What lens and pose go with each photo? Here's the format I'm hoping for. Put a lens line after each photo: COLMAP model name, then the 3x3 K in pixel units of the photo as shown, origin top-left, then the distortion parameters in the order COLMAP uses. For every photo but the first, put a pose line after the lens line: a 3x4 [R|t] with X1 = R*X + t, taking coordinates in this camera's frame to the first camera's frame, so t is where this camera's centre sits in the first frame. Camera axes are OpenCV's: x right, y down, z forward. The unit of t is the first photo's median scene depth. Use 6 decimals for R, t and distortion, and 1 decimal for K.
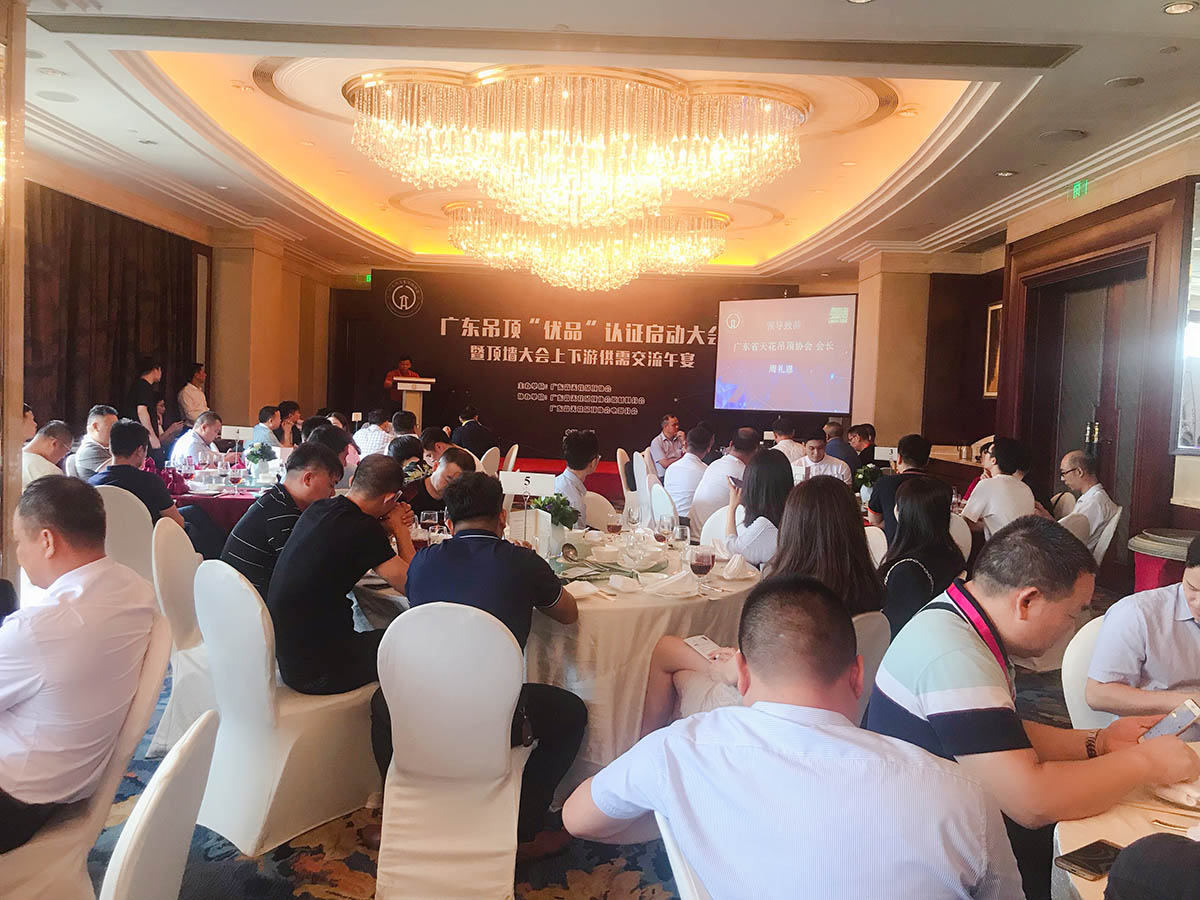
lens RADIAL K [[1000.6, 0, 592.8], [0, 1000.6, 462.9], [0, 0, 1]] dist [0.060263, -0.111953]
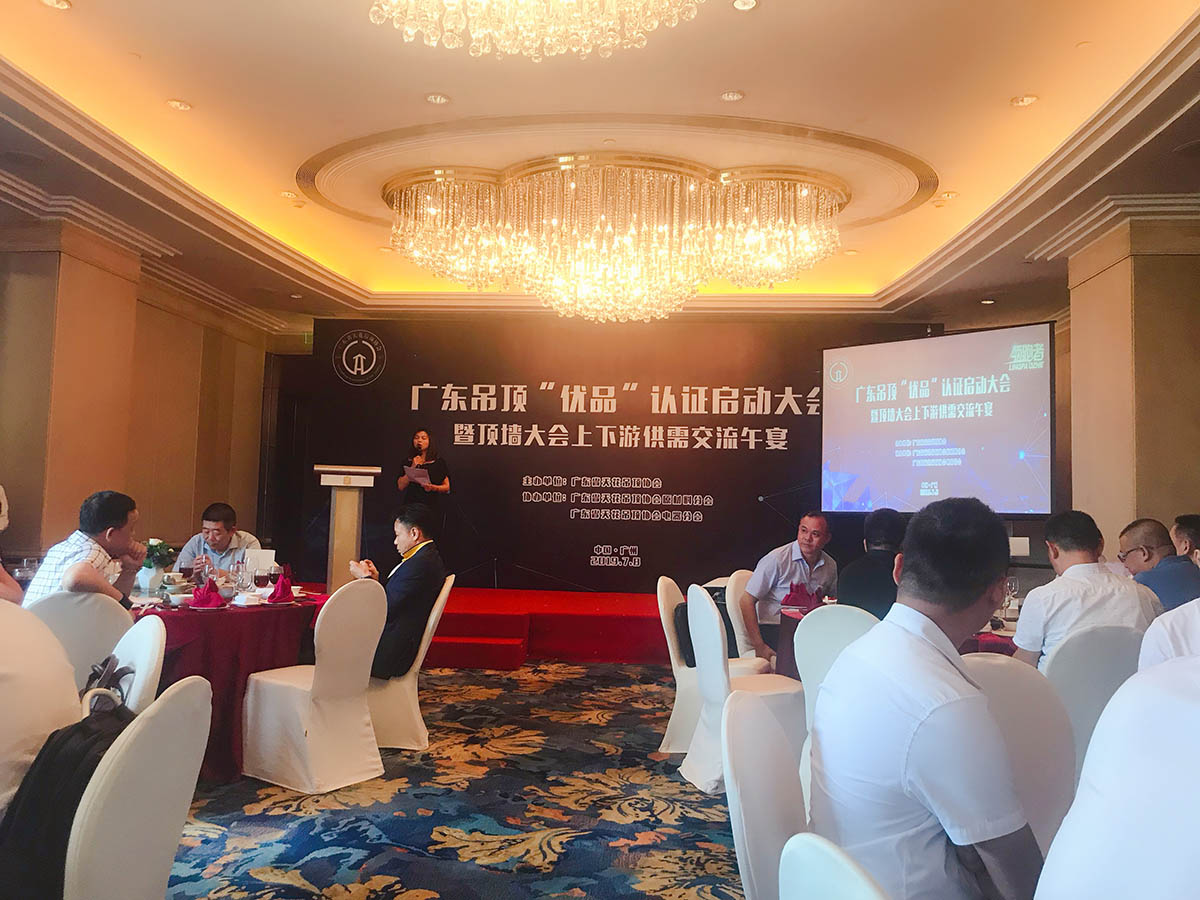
lens RADIAL K [[1000.6, 0, 590.2], [0, 1000.6, 449.6], [0, 0, 1]] dist [0.060263, -0.111953]
pose [[0.997243, -0.018569, -0.071838, 0.019142], [0.008777, 0.990903, -0.134293, -0.007417], [0.073678, 0.133292, 0.988334, 0.337254]]
